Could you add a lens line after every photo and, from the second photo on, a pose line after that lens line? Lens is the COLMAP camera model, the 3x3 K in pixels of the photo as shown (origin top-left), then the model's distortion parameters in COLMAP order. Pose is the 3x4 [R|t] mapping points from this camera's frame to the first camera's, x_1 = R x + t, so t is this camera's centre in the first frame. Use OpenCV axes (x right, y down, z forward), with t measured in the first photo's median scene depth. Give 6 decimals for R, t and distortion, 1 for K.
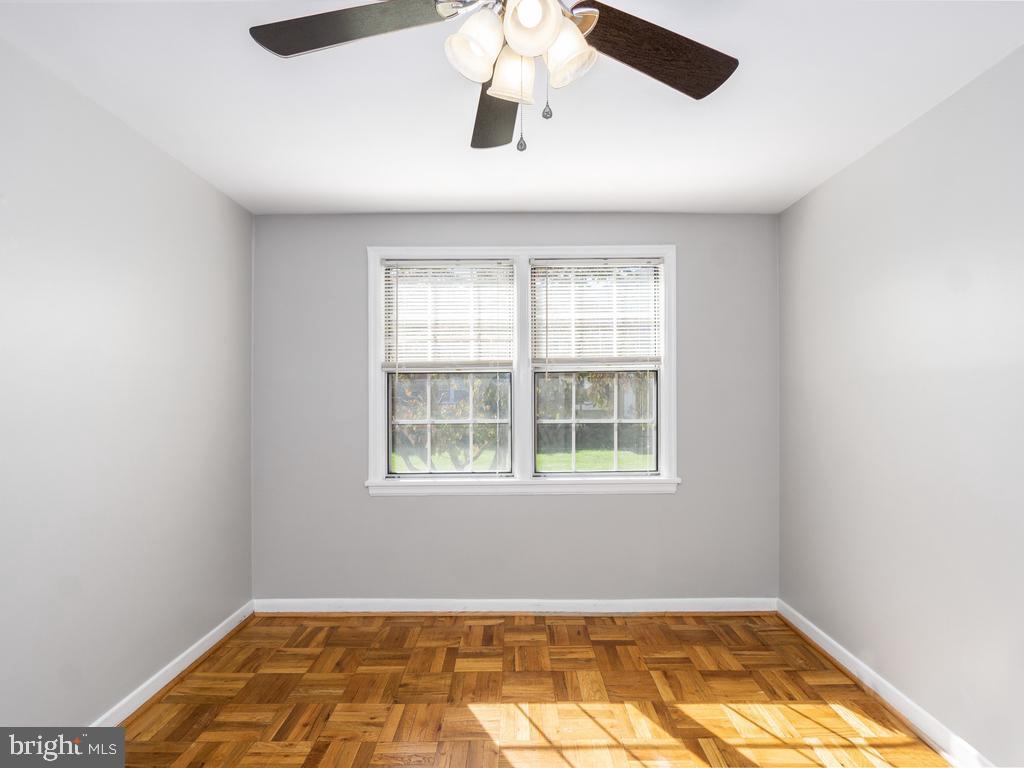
lens RADIAL K [[496.3, 0, 514.2], [0, 496.3, 394.7], [0, 0, 1]] dist [-0.001229, 0.000754]
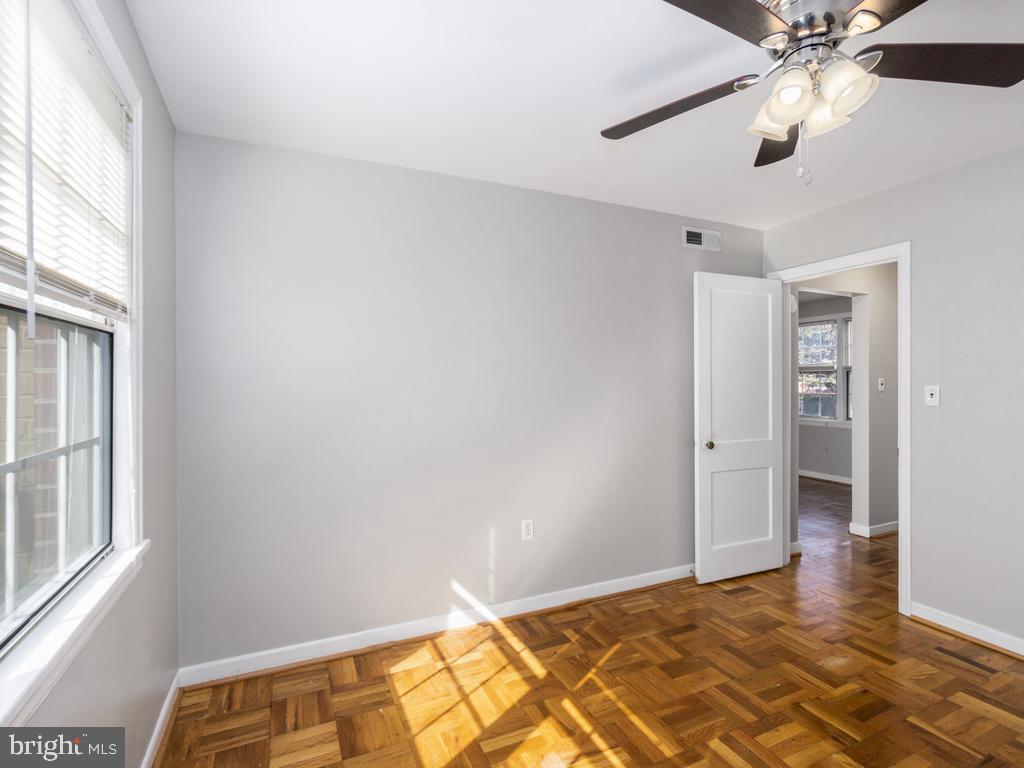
lens RADIAL K [[507.7, 0, 517.3], [0, 507.7, 382.5], [0, 0, 1]] dist [-0.001975, -0.000340]
pose [[-0.426923, 0.001280, 0.904287, -0.342749], [0.008014, 0.999965, 0.002368, 0.002397], [-0.904252, 0.008258, -0.426919, 0.903640]]
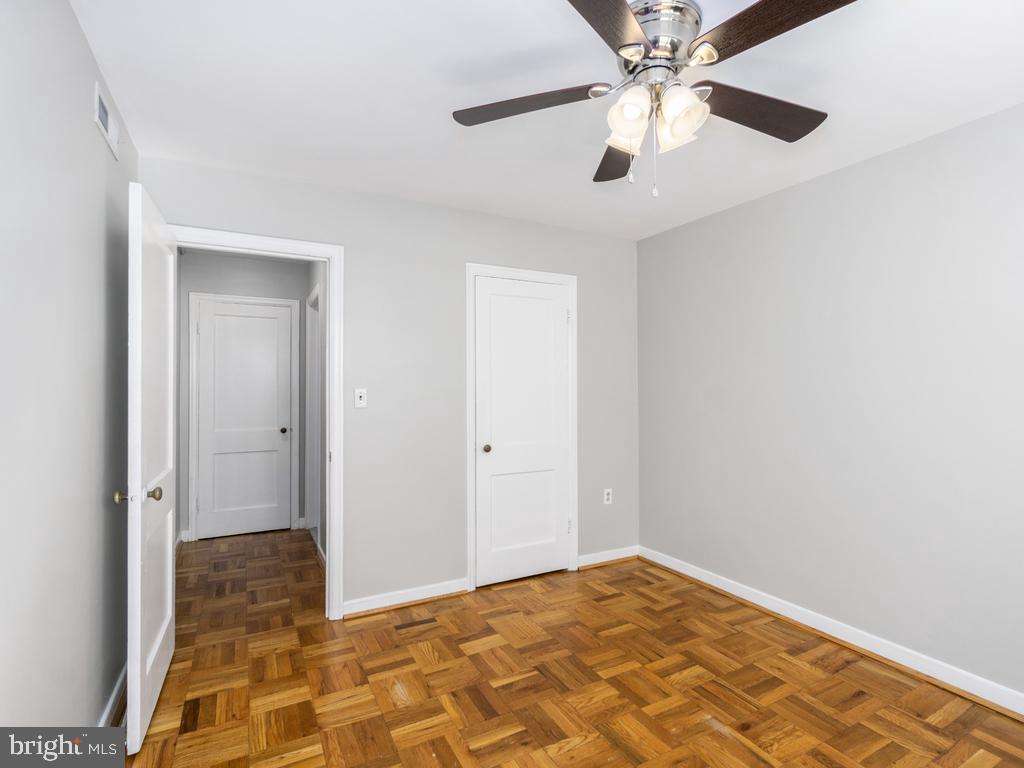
lens RADIAL K [[490.2, 0, 512.4], [0, 490.2, 392.7], [0, 0, 1]] dist [-0.001783, 0.000092]
pose [[-0.879616, 0.001997, -0.475680, 0.391254], [-0.003673, 0.999933, 0.010988, 0.013421], [0.475670, 0.011413, -0.879550, 0.790754]]
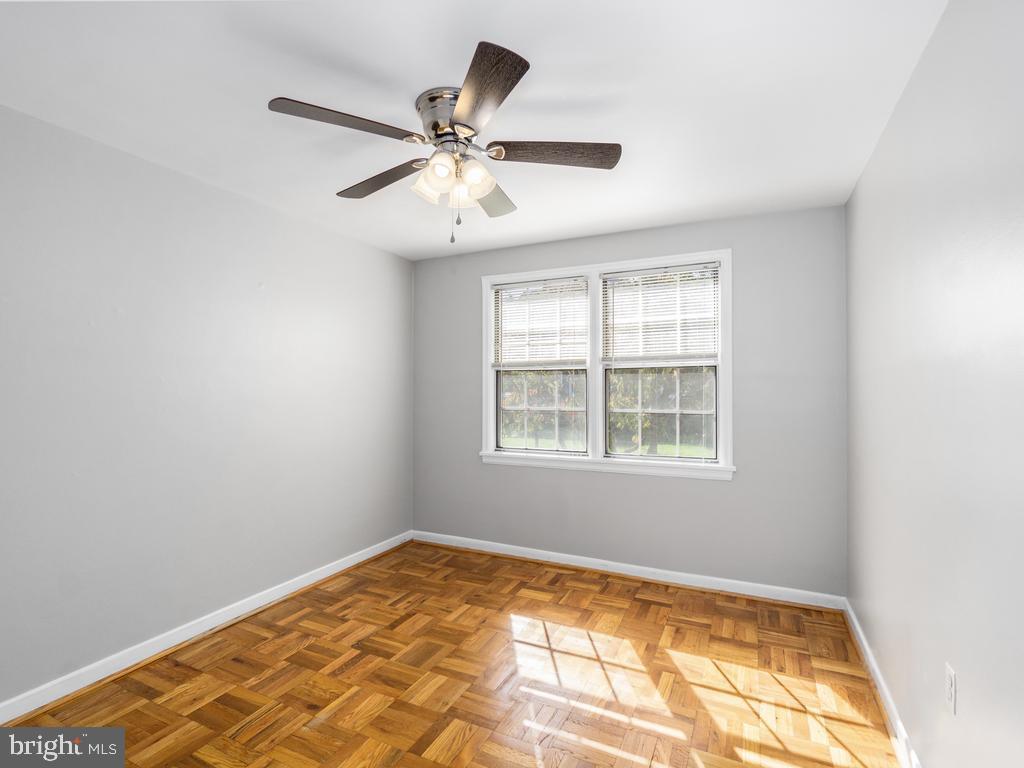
lens RADIAL K [[496.3, 0, 512.0], [0, 496.3, 384.0], [0, 0, 1]] dist [-0.001841, 0.000569]
pose [[0.898667, 0.001072, -0.438630, 0.383701], [-0.004278, 0.999971, -0.006319, -0.000608], [0.438610, 0.007555, 0.898646, -0.174285]]
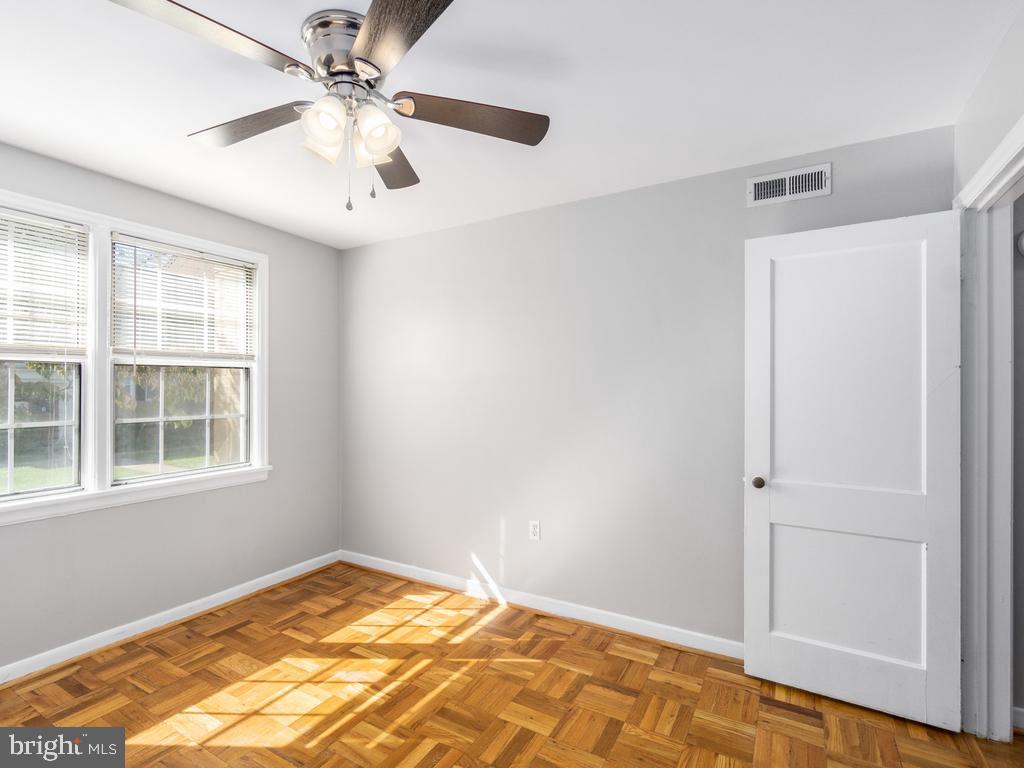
lens RADIAL K [[502.0, 0, 501.4], [0, 502.0, 389.3], [0, 0, 1]] dist [-0.002252, -0.000430]
pose [[0.509920, 0.005157, 0.860206, -0.387320], [0.001933, 0.999973, -0.007141, 0.006206], [-0.860219, 0.005304, 0.509896, -0.021720]]
